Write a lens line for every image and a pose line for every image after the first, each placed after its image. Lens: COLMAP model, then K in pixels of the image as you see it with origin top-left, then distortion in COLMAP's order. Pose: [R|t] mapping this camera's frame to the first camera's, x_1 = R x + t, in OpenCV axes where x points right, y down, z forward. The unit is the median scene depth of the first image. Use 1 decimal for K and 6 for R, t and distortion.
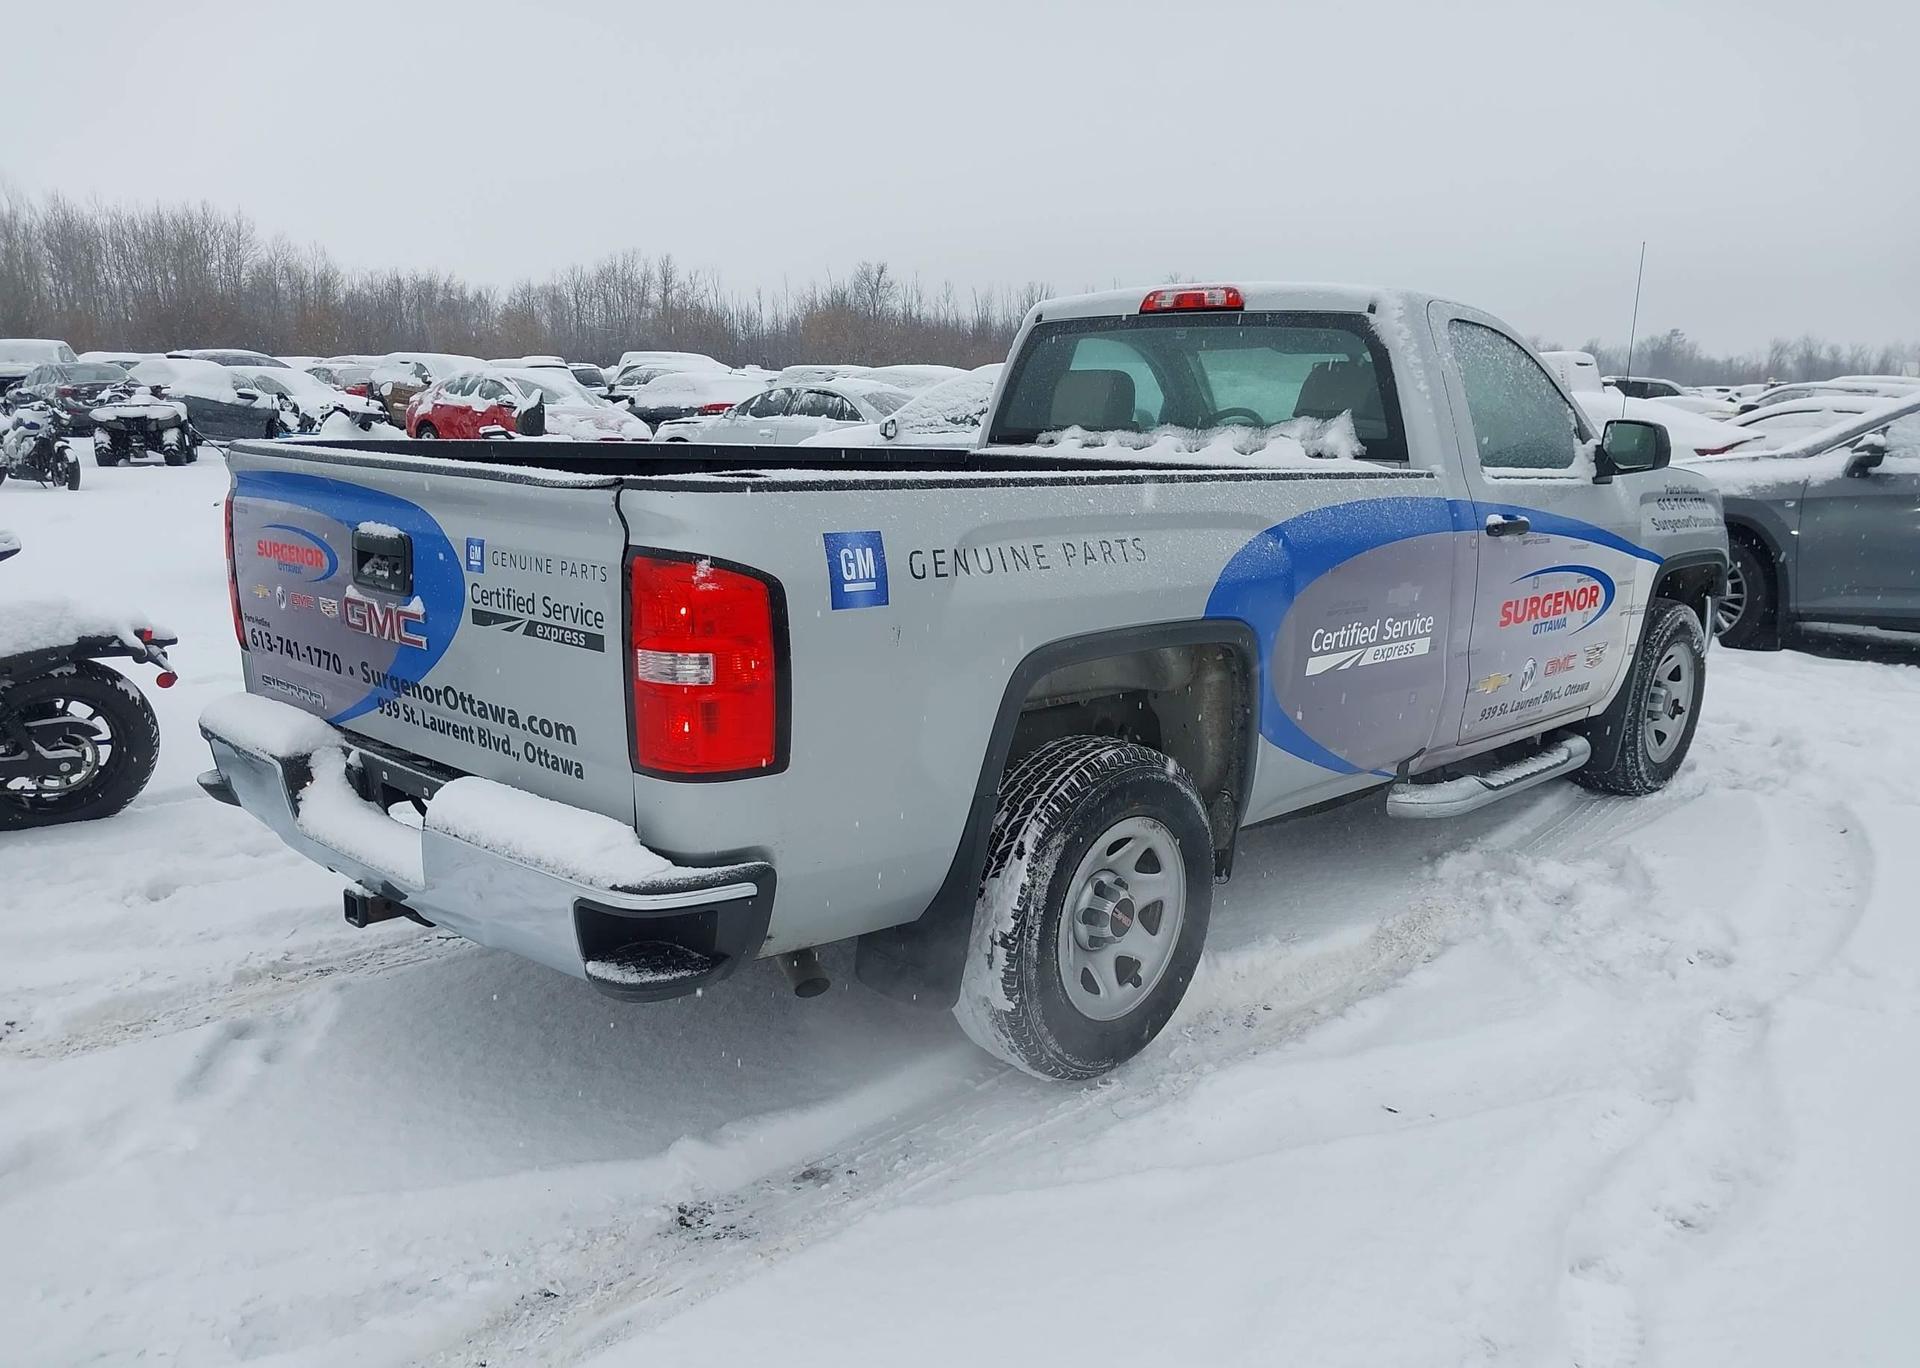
lens RADIAL K [[1481.7, 0, 962.3], [0, 1481.7, 749.7], [0, 0, 1]] dist [0.118693, -0.170335]
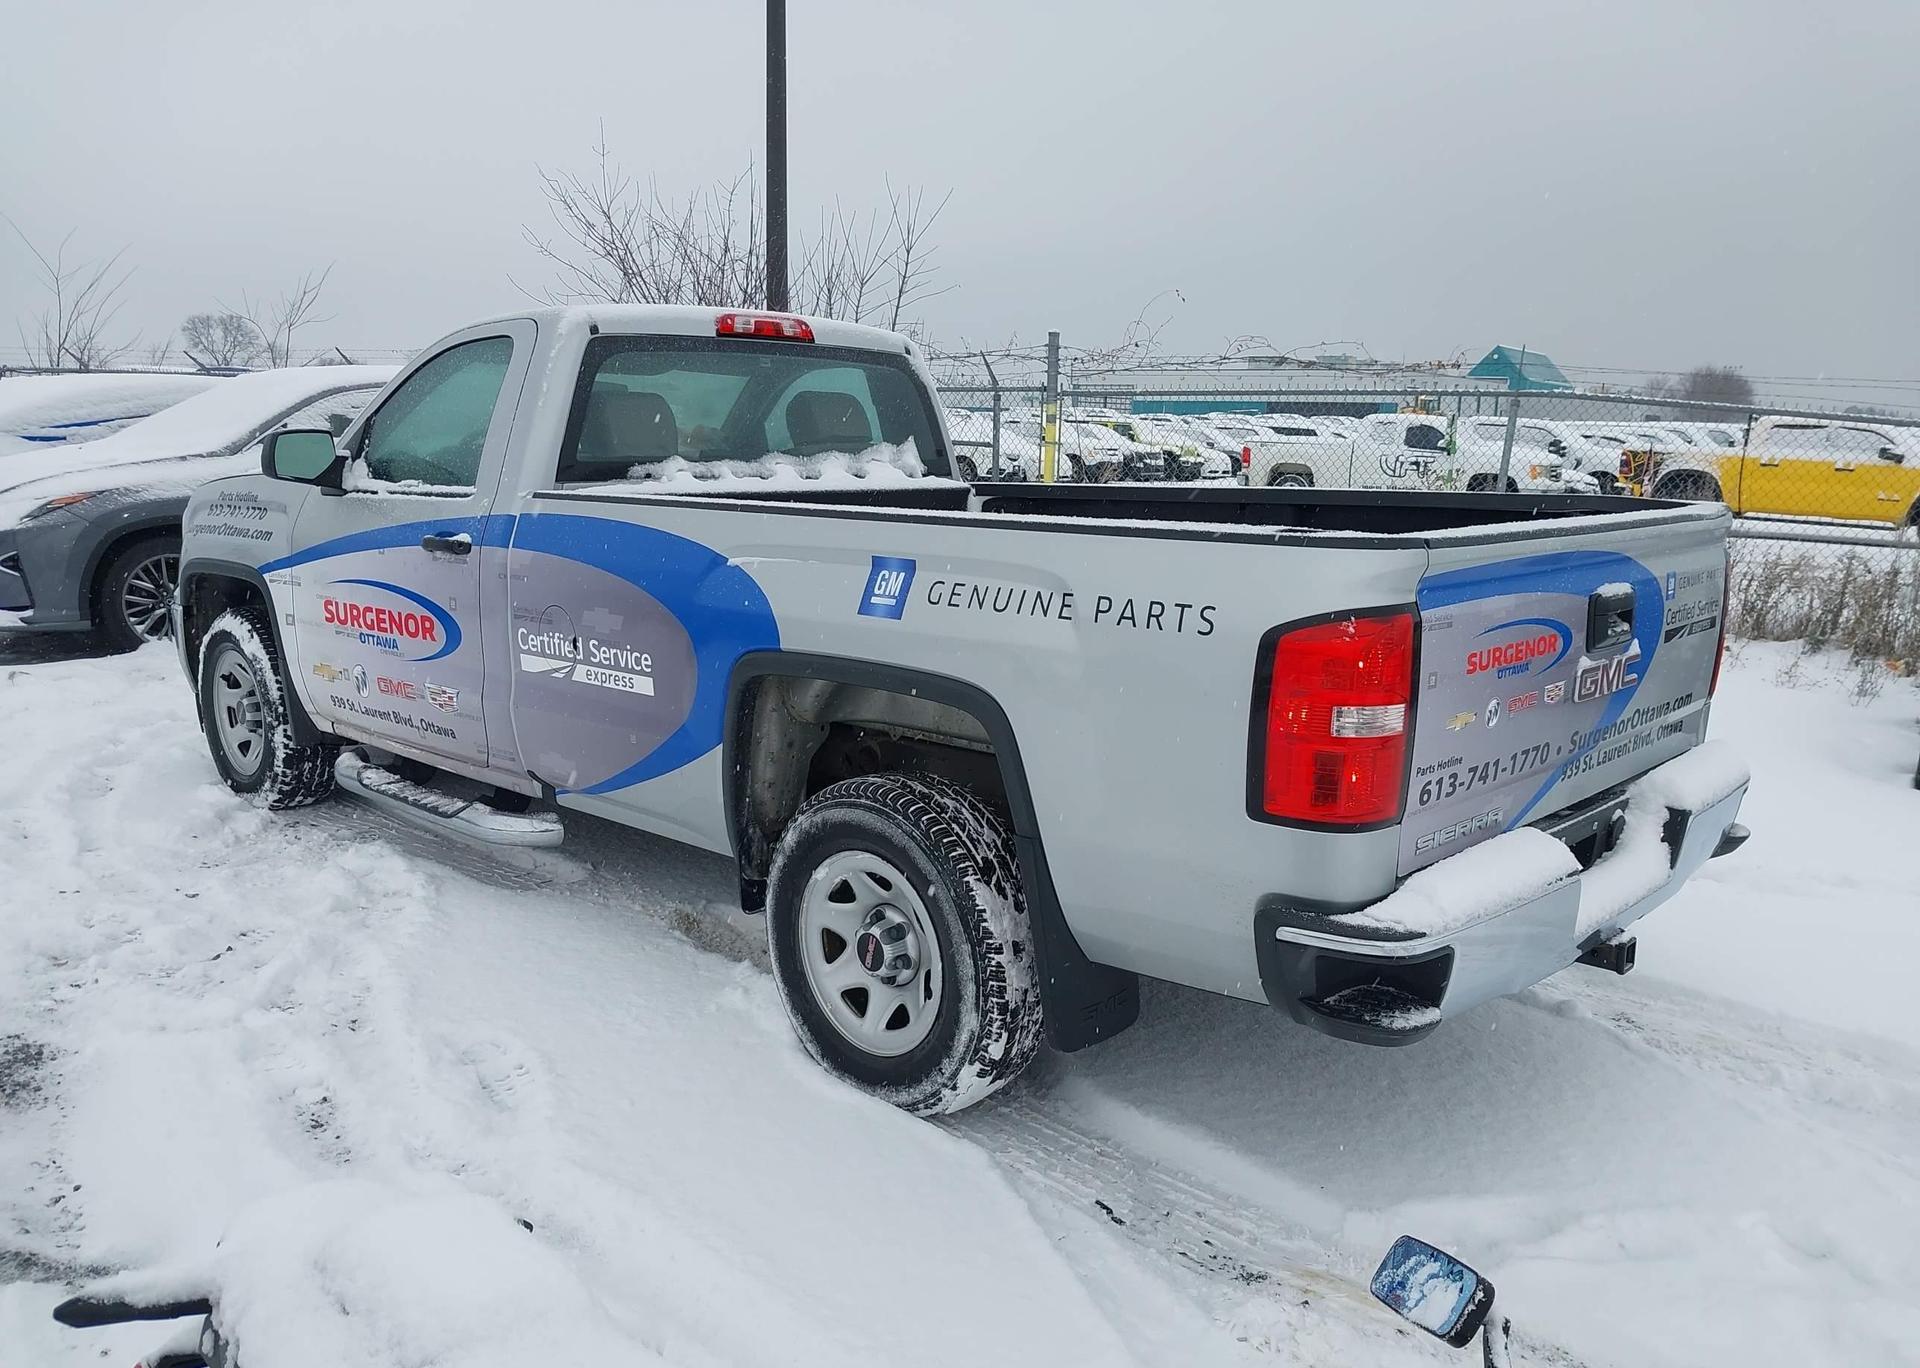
lens RADIAL K [[1486.5, 0, 956.0], [0, 1486.5, 740.1], [0, 0, 1]] dist [0.193007, -0.477875]
pose [[-0.012947, -0.231170, 0.972827, -1.191956], [0.214500, 0.949617, 0.228510, -0.321621], [-0.976638, 0.211629, 0.037292, 1.195712]]
